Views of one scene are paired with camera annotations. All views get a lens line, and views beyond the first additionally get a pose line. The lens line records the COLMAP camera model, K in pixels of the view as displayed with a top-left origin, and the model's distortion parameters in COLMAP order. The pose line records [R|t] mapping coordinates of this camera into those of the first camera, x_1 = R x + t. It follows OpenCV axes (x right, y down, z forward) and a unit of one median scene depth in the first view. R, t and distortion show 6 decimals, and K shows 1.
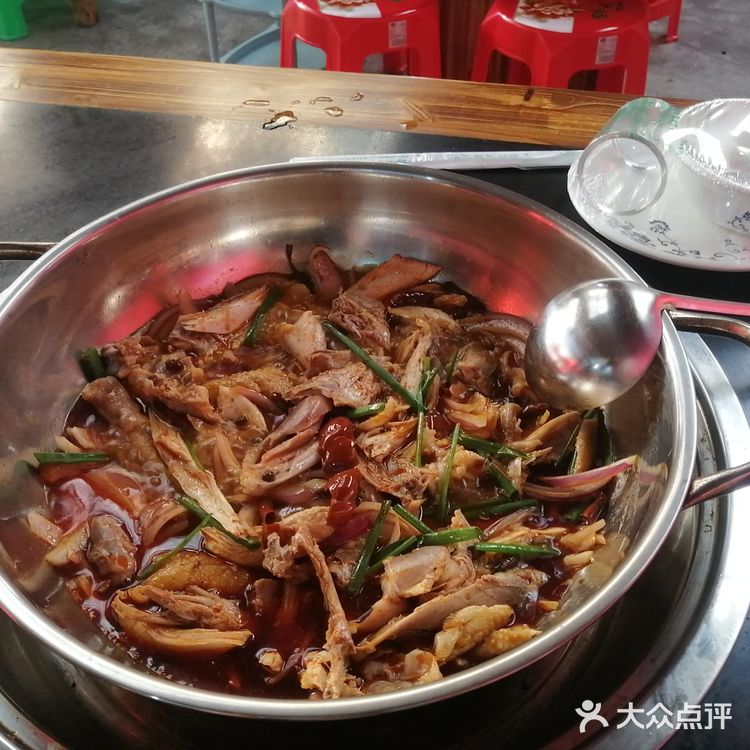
lens RADIAL K [[805.4, 0, 375.0], [0, 805.4, 375.0], [0, 0, 1]] dist [-0.008248, 0.051869]
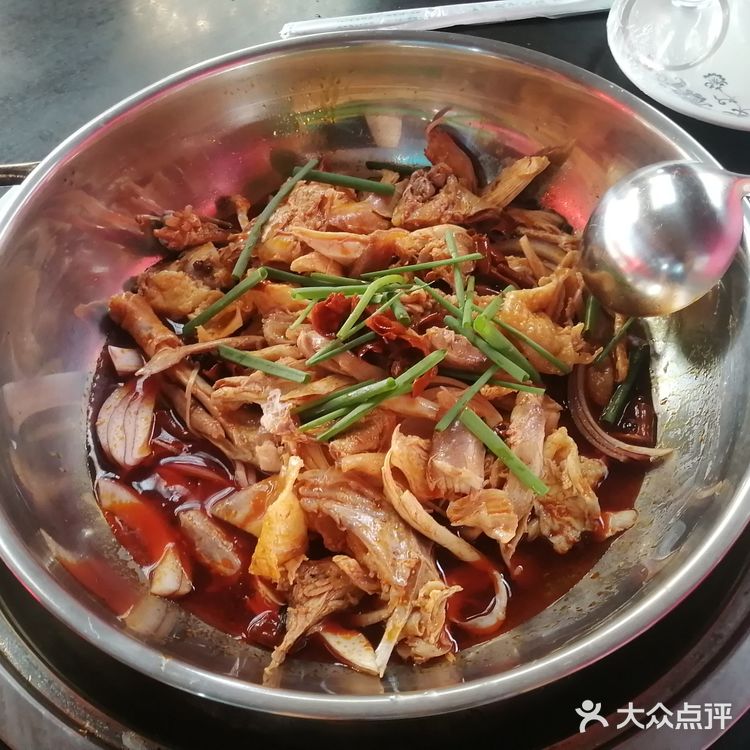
lens RADIAL K [[805.4, 0, 375.0], [0, 805.4, 375.0], [0, 0, 1]] dist [-0.008248, 0.051869]
pose [[0.997169, -0.074655, 0.008949, -0.050603], [0.071438, 0.977811, 0.196933, -0.072755], [-0.023453, -0.195736, 0.980376, 0.083789]]
